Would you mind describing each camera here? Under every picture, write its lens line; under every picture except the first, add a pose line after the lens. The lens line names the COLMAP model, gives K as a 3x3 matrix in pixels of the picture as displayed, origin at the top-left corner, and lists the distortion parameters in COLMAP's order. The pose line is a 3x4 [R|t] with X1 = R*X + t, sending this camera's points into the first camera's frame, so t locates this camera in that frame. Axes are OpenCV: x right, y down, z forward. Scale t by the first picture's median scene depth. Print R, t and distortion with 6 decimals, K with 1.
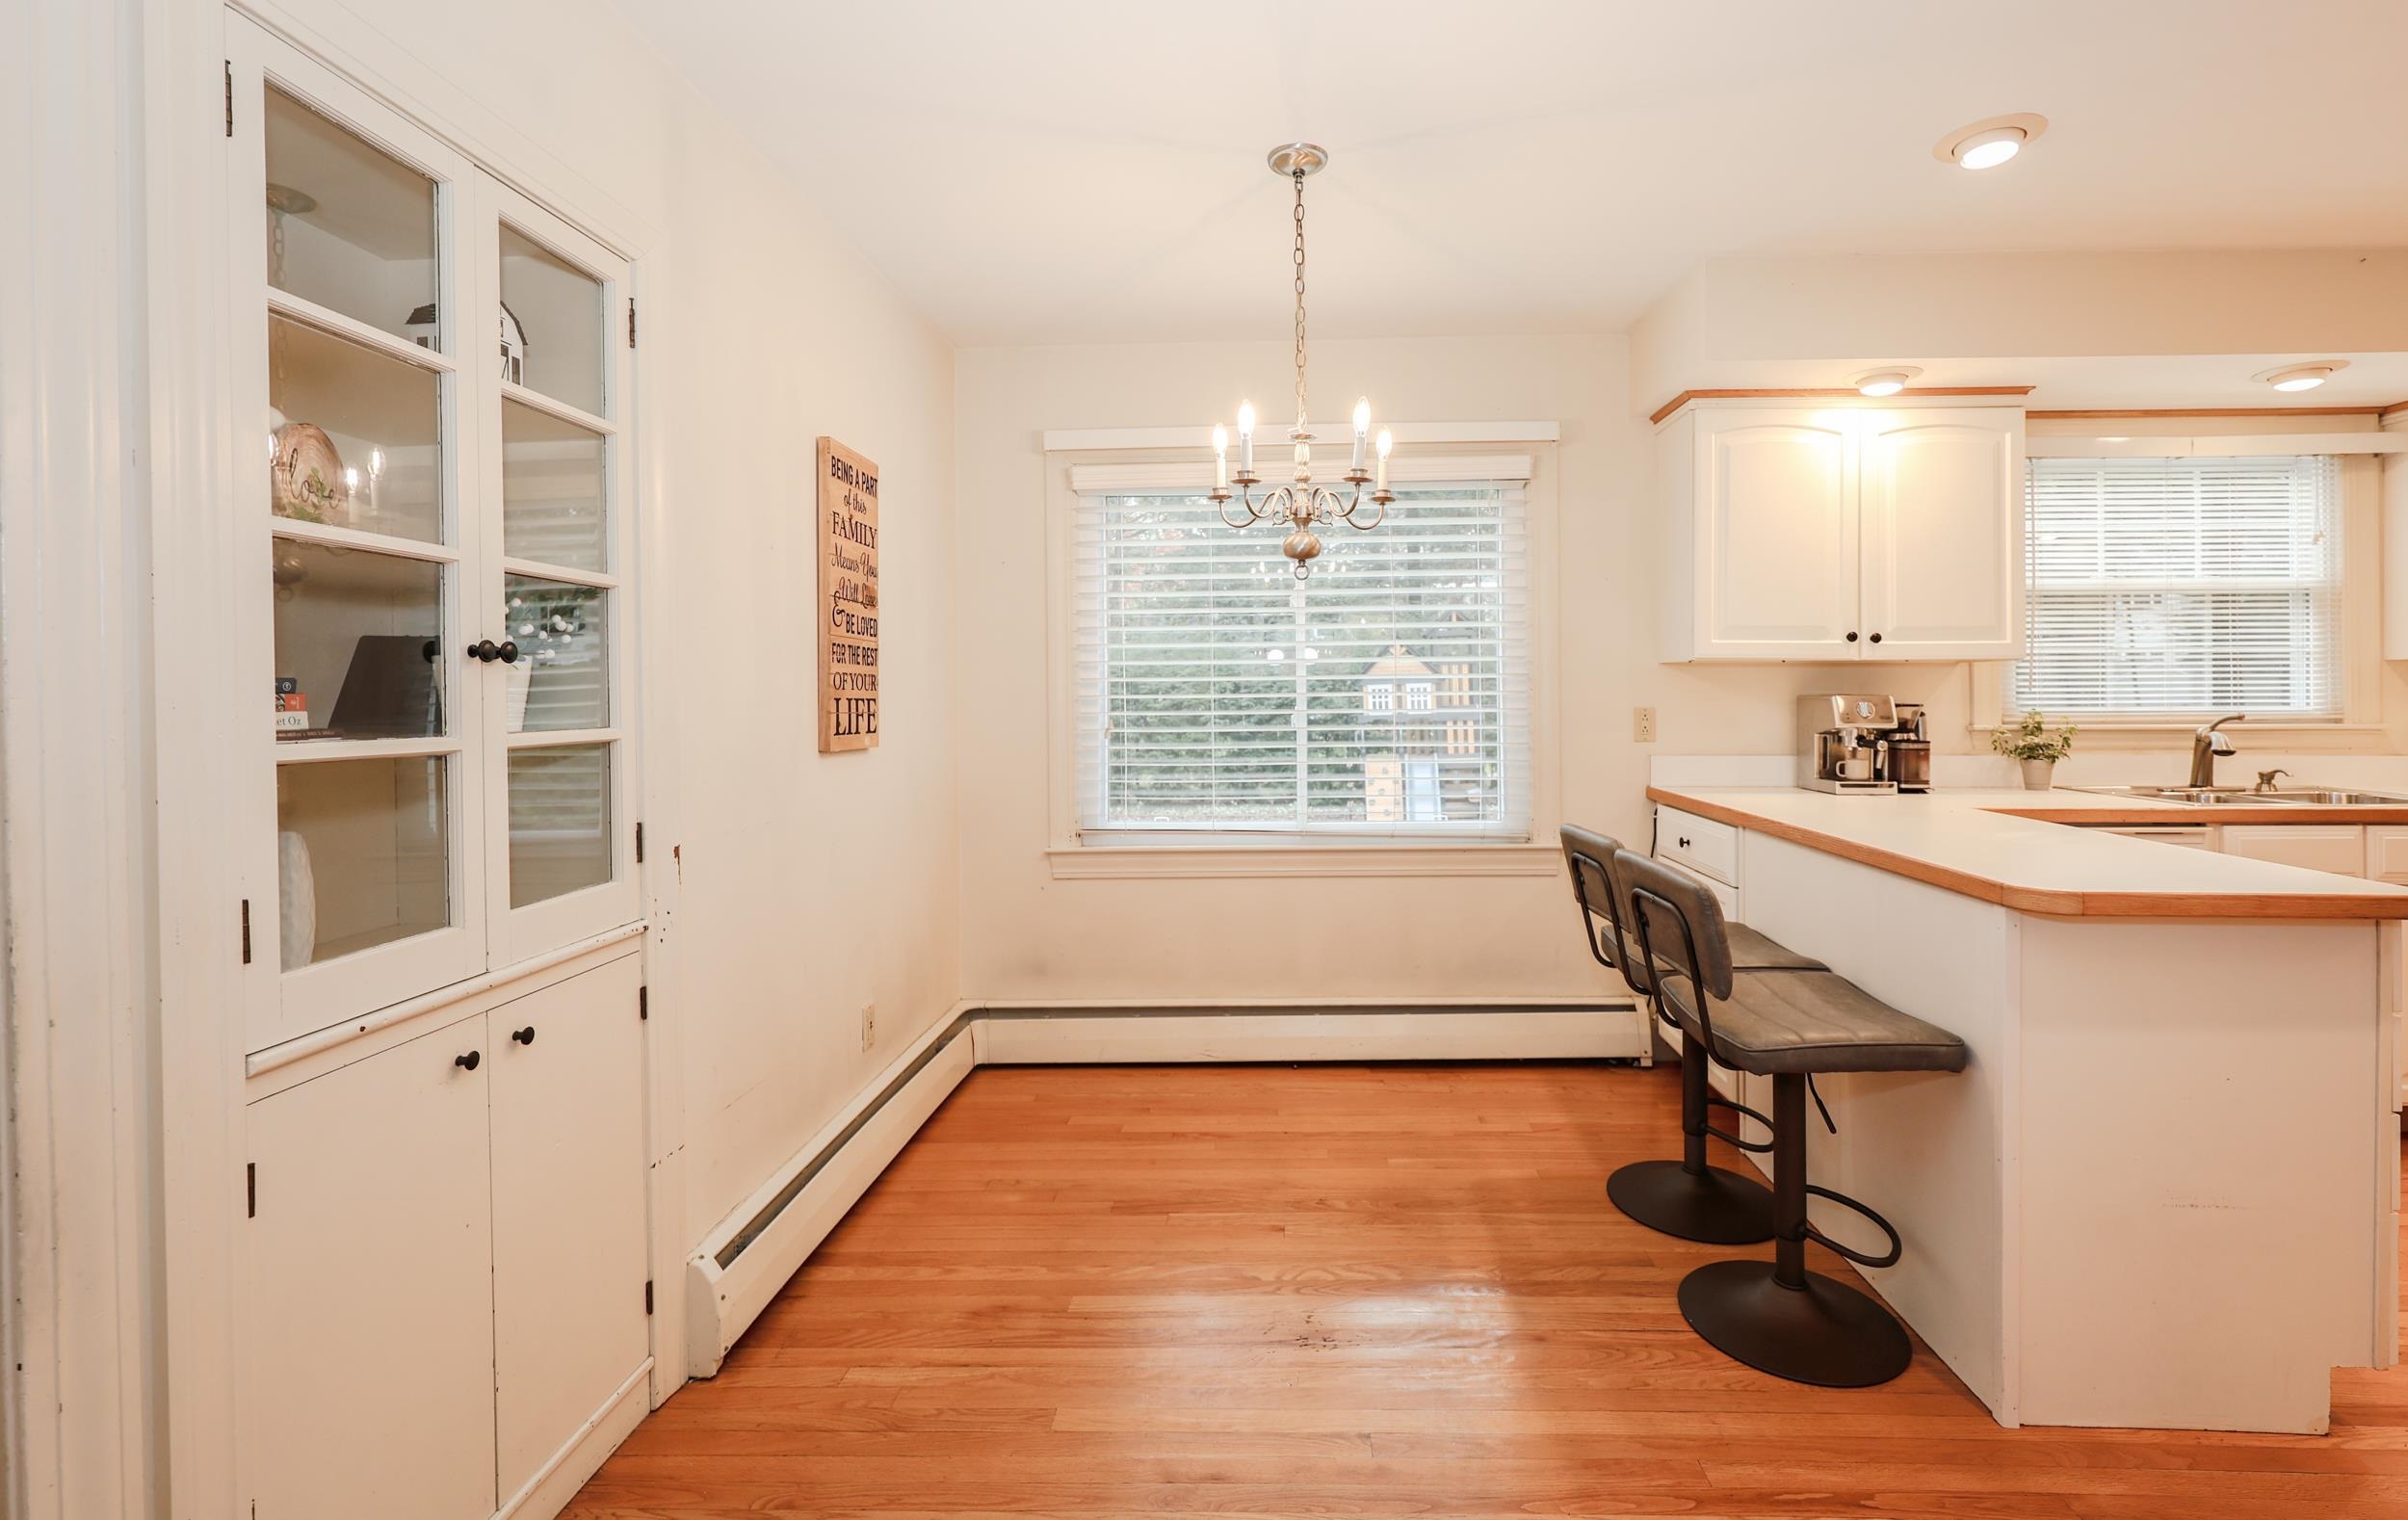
lens RADIAL K [[1042.8, 0, 1247.1], [0, 1042.8, 695.5], [0, 0, 1]] dist [0.000994, -0.016835]
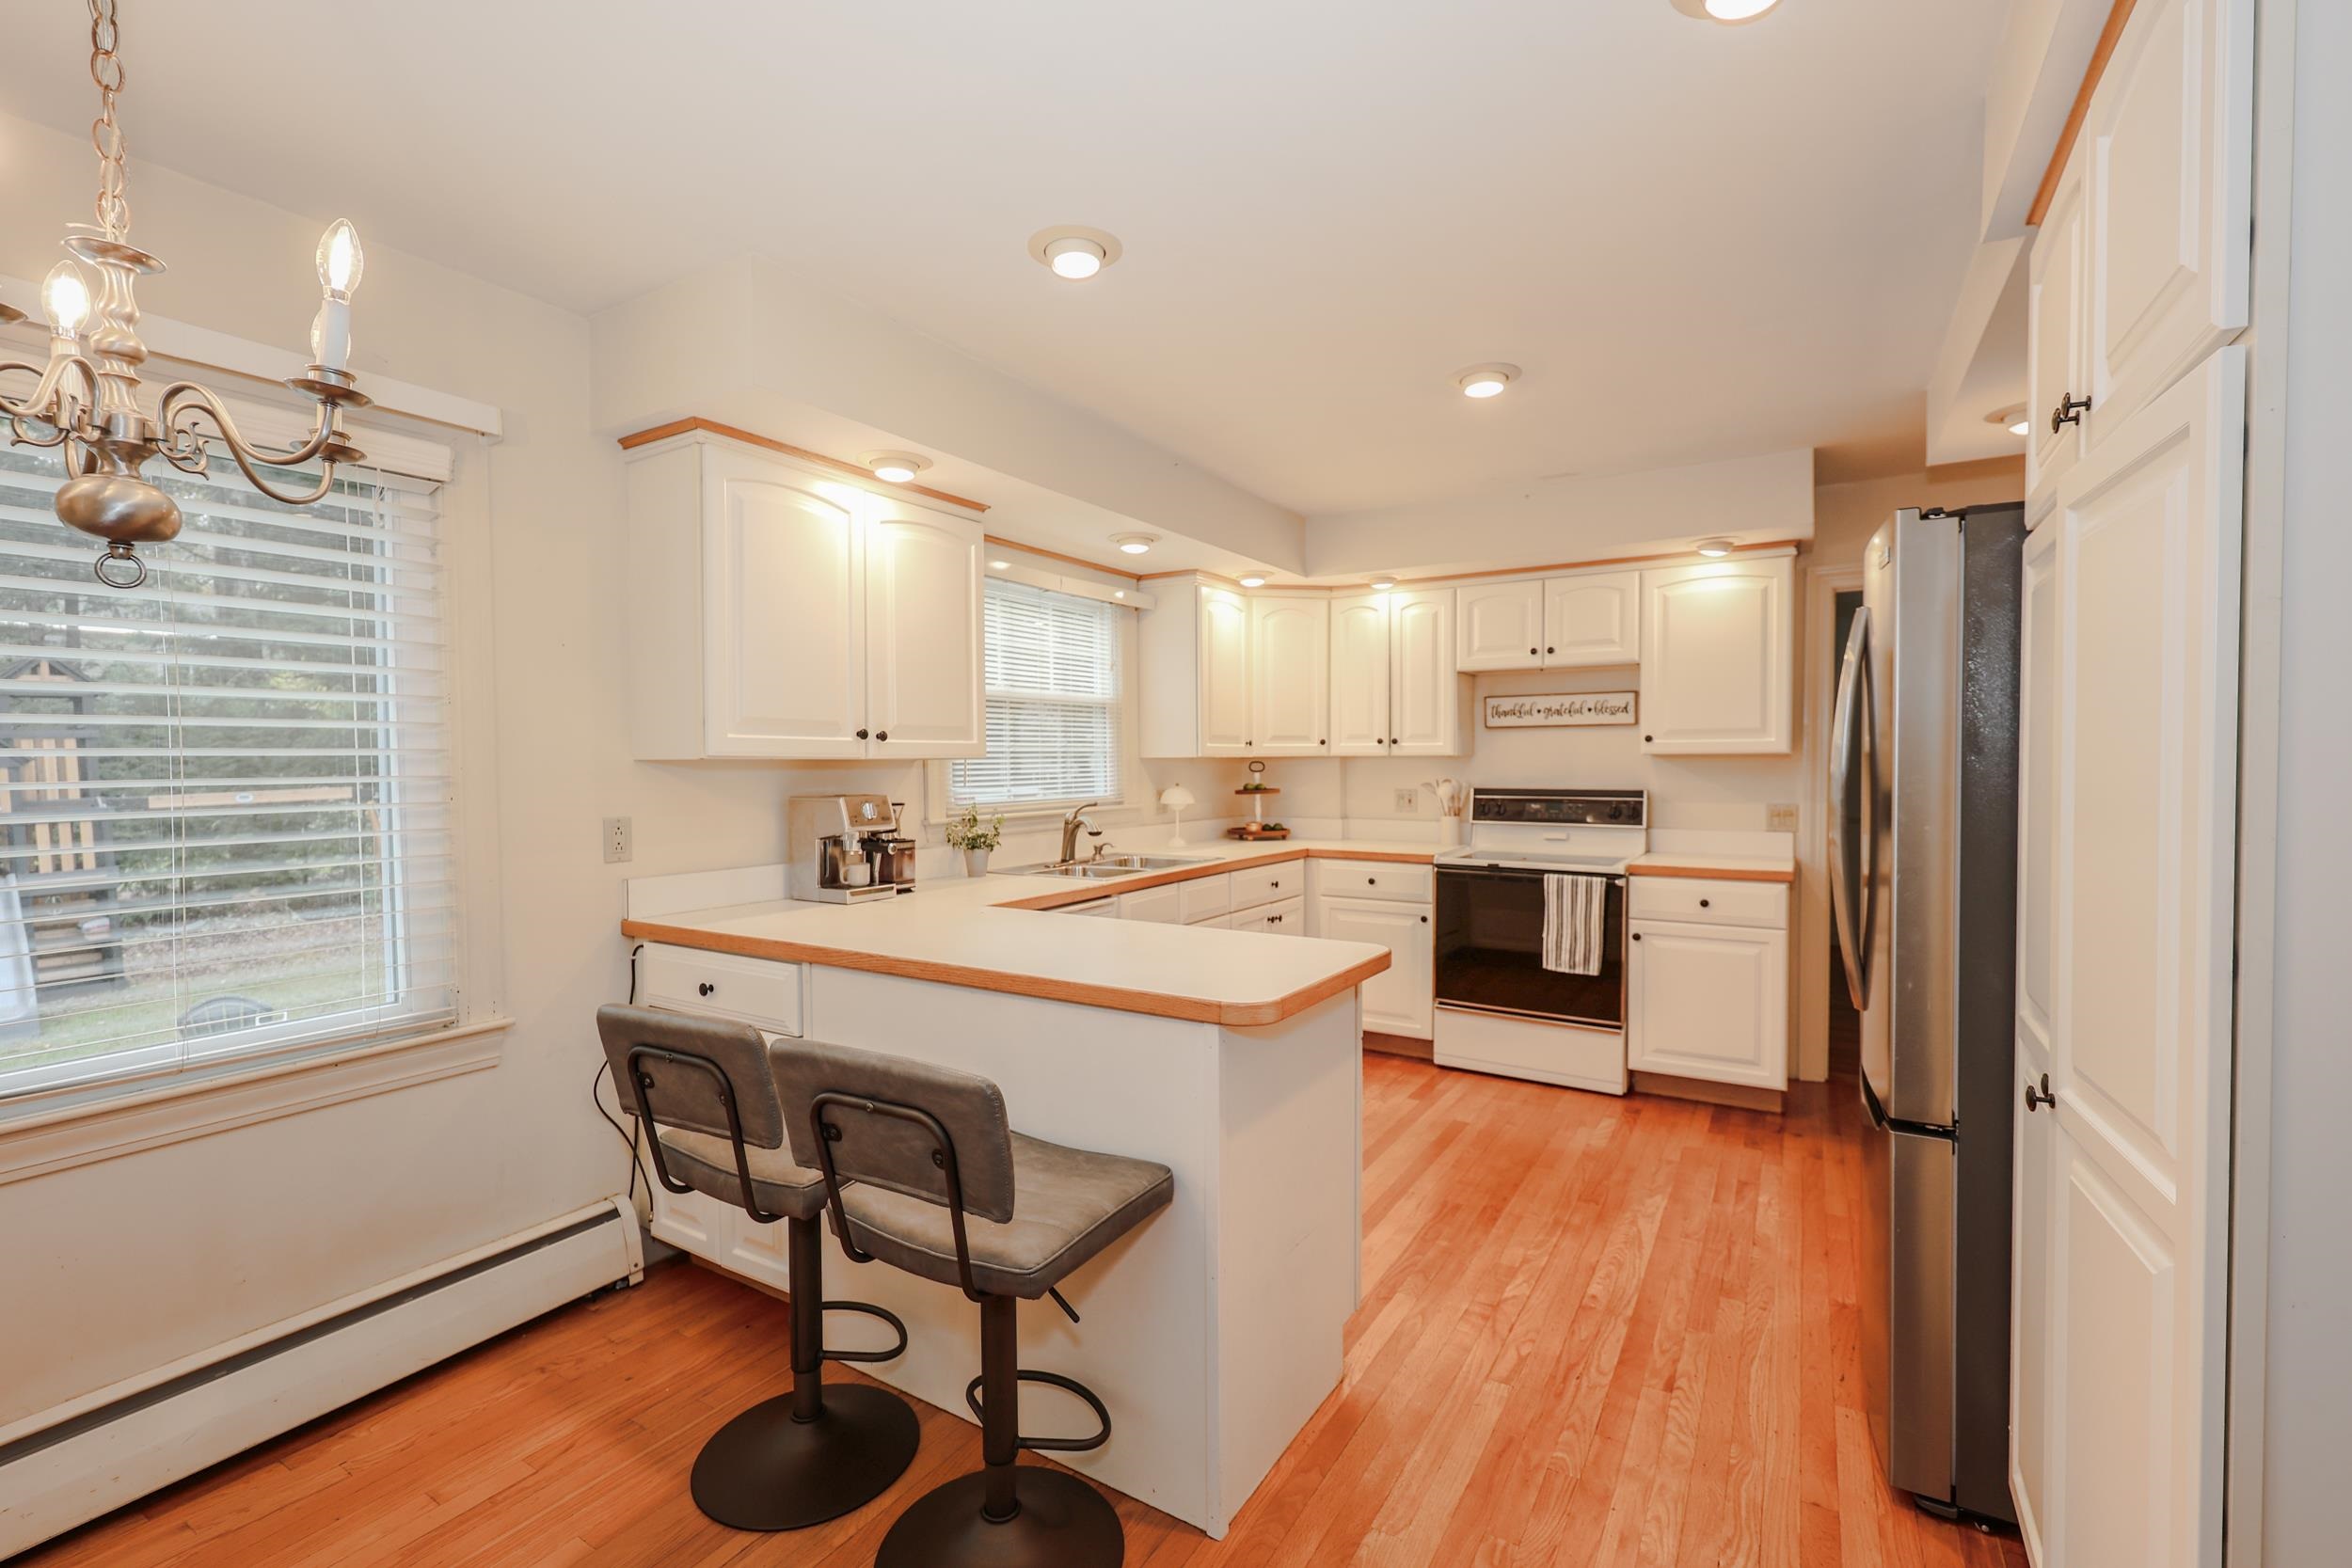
lens RADIAL K [[1017.3, 0, 1176.0], [0, 1017.3, 784.0], [0, 0, 1]] dist [-0.001389, 0.000455]
pose [[0.493171, -0.019714, 0.869709, -0.072791], [0.010867, 0.999805, 0.016501, -0.023372], [-0.869864, 0.001313, 0.493289, 0.302585]]
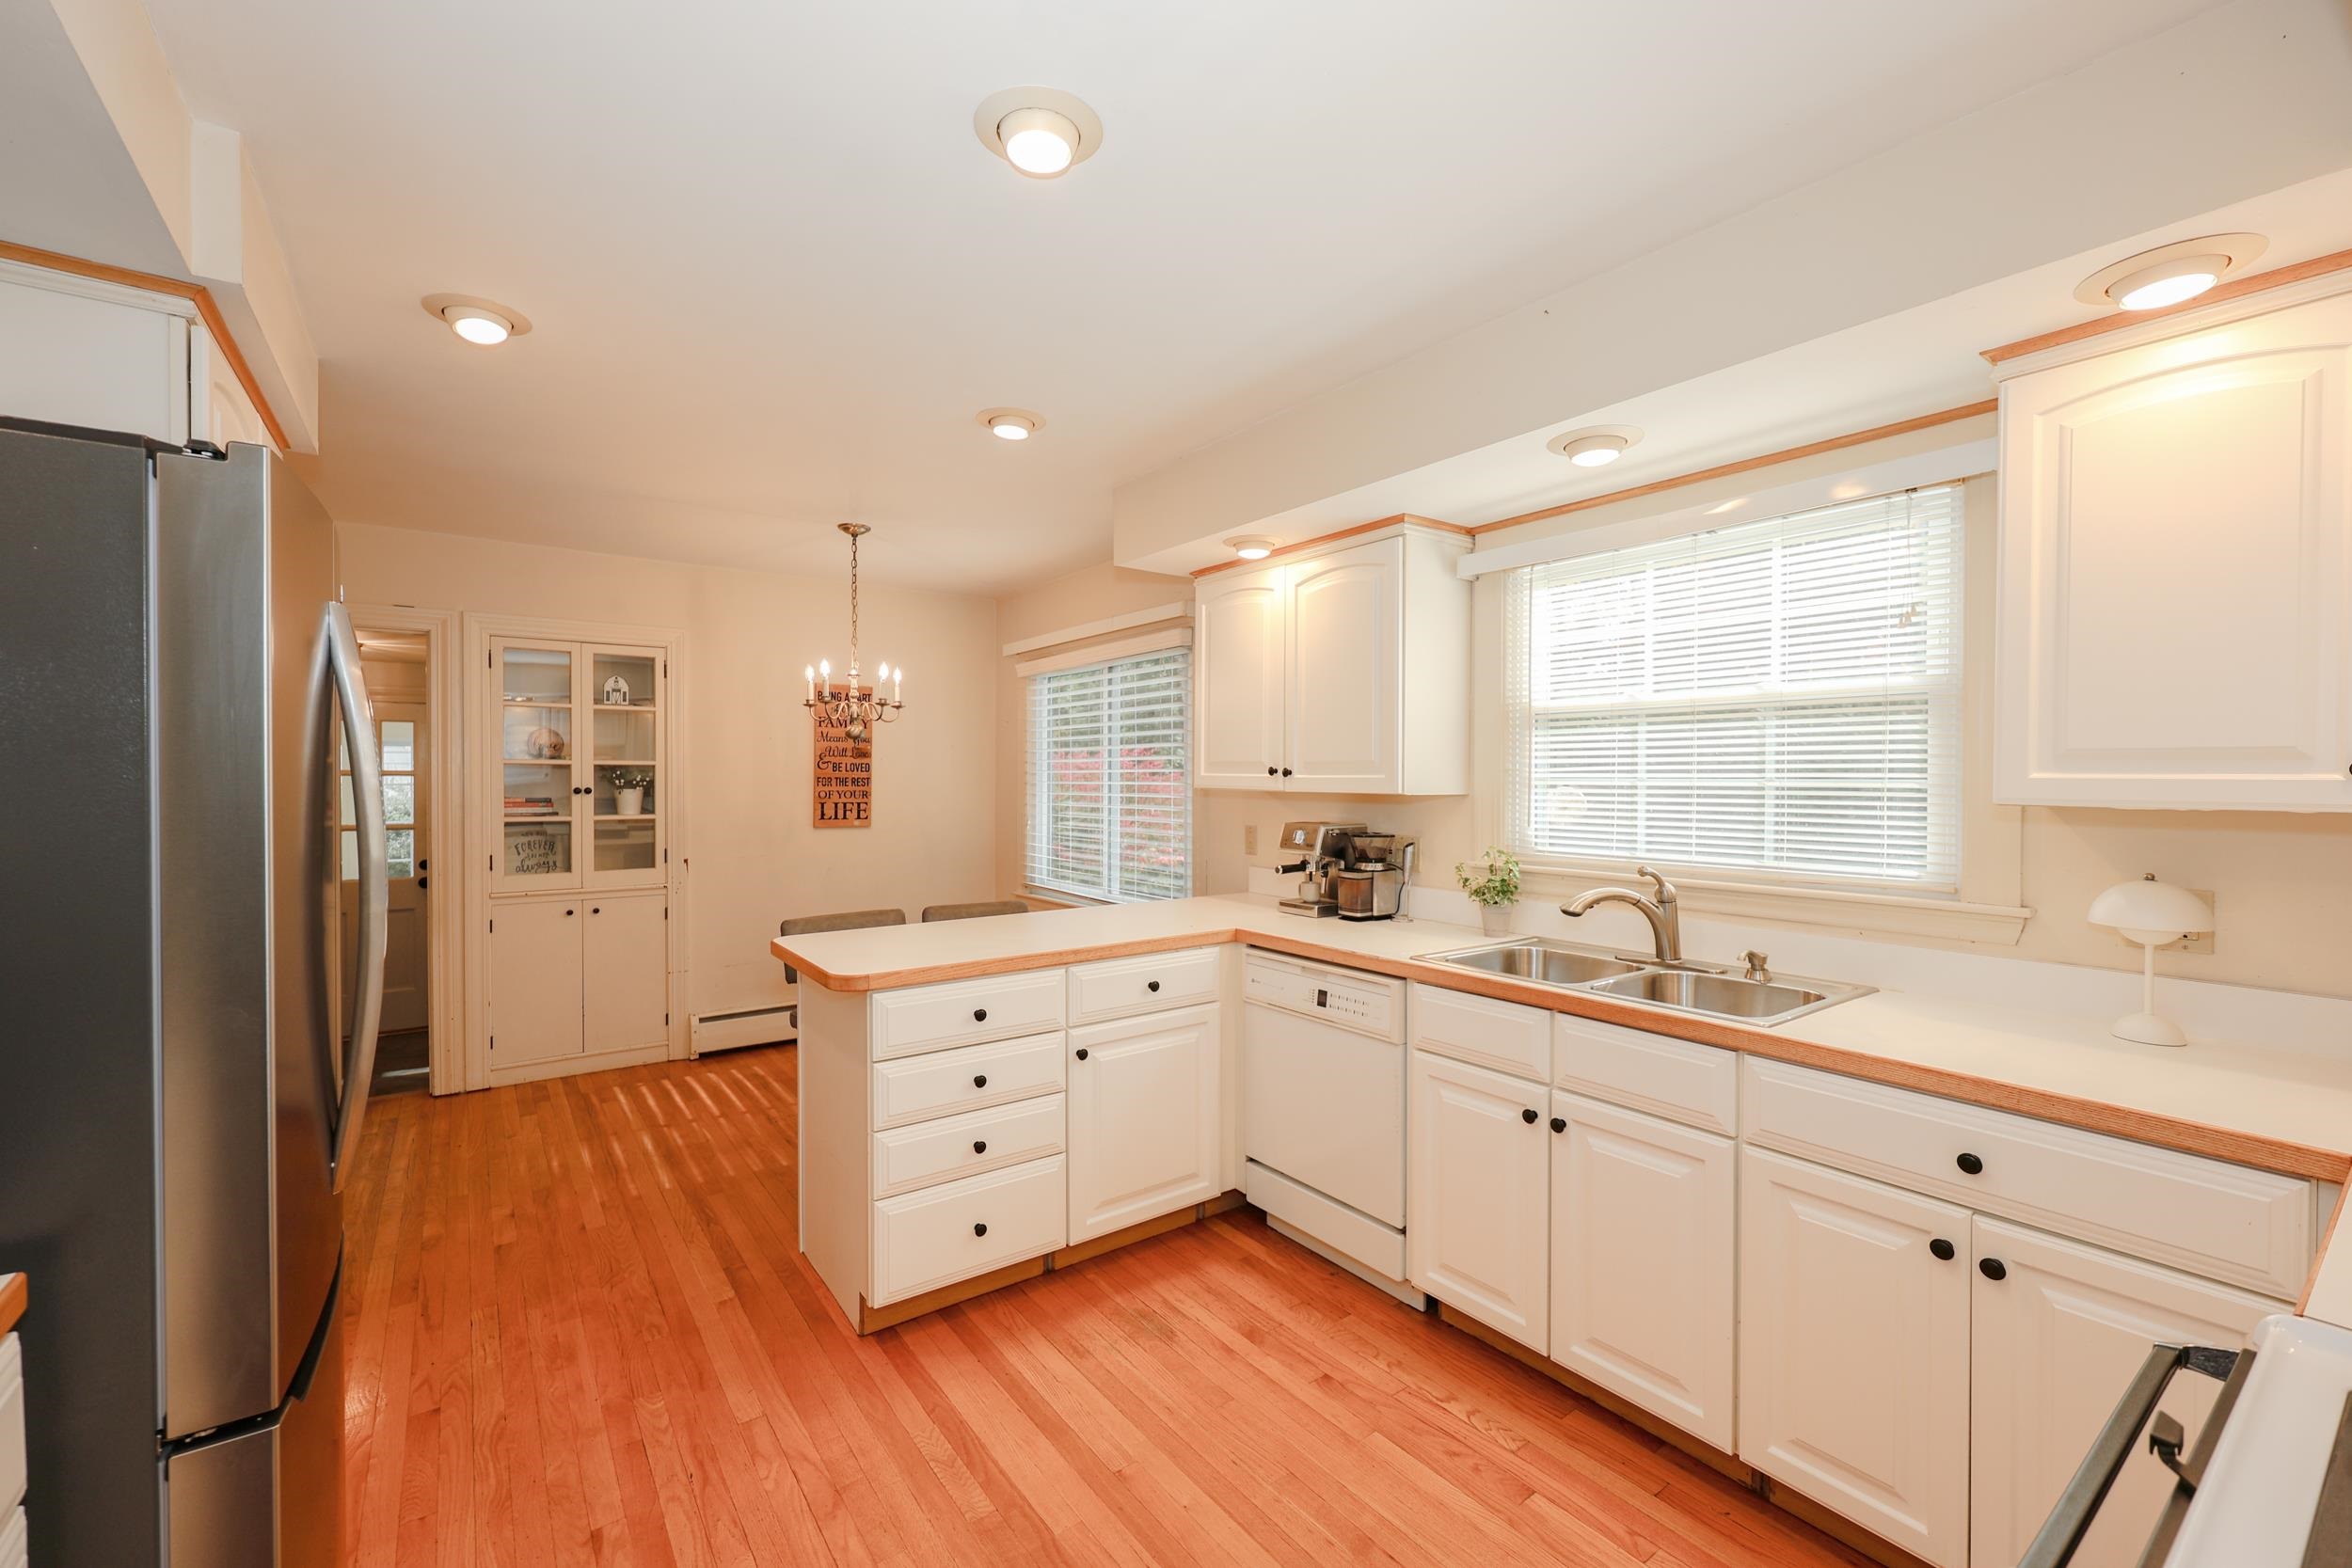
lens RADIAL K [[961.4, 0, 1170.7], [0, 961.4, 778.6], [0, 0, 1]] dist [-0.001876, 0.000068]
pose [[0.621992, 0.010257, -0.782956, 1.308468], [-0.008200, 0.999945, 0.006586, -0.053608], [0.782980, 0.002324, 0.622042, 0.265093]]
